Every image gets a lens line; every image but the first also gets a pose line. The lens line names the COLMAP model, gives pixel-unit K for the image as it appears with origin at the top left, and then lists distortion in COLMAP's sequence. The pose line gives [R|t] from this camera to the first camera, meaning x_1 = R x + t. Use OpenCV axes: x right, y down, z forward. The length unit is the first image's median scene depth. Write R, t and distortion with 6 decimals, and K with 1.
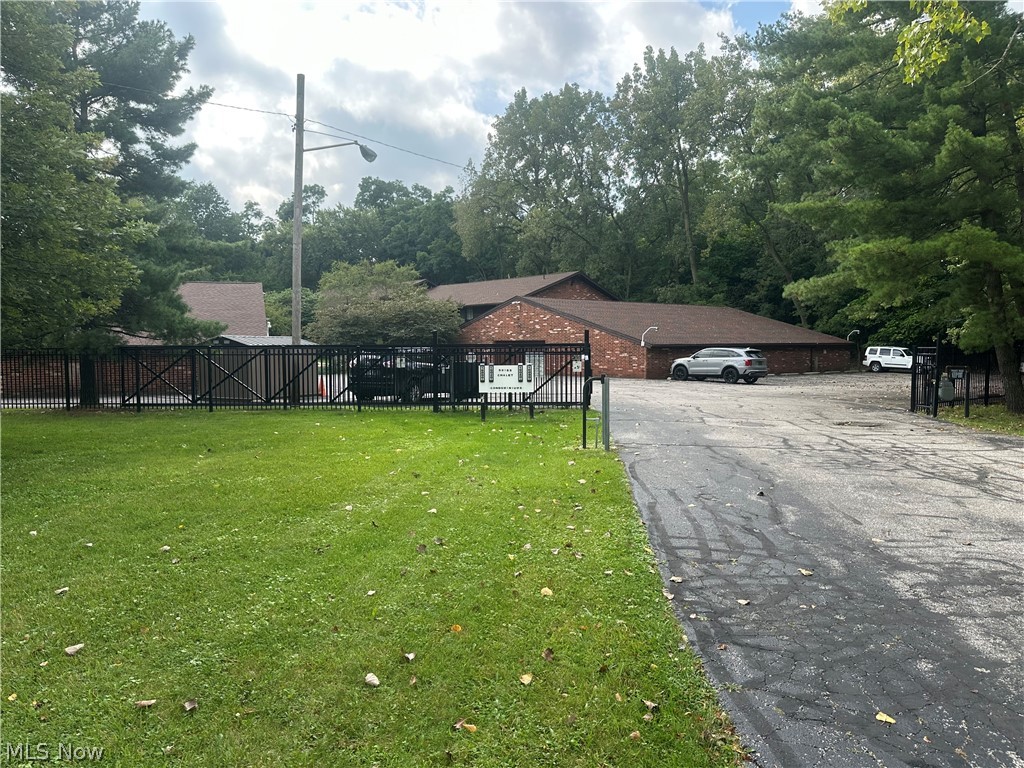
lens RADIAL K [[775.3, 0, 511.6], [0, 775.3, 385.6], [0, 0, 1]] dist [0.085029, -0.001015]
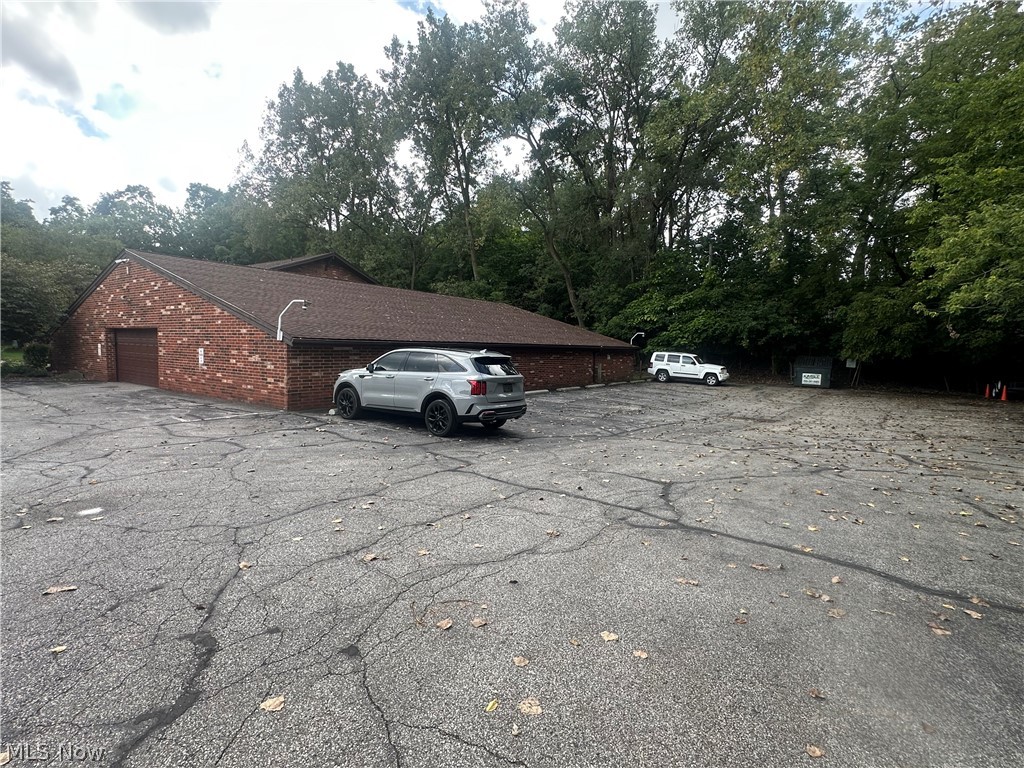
lens RADIAL K [[507.2, 0, 512.0], [0, 507.2, 383.9], [0, 0, 1]] dist [0.000703, -0.000066]
pose [[0.972070, 0.006441, 0.234604, 0.179299], [-0.011895, 0.999691, 0.021840, -0.025635], [-0.234391, -0.024021, 0.971846, 0.515201]]
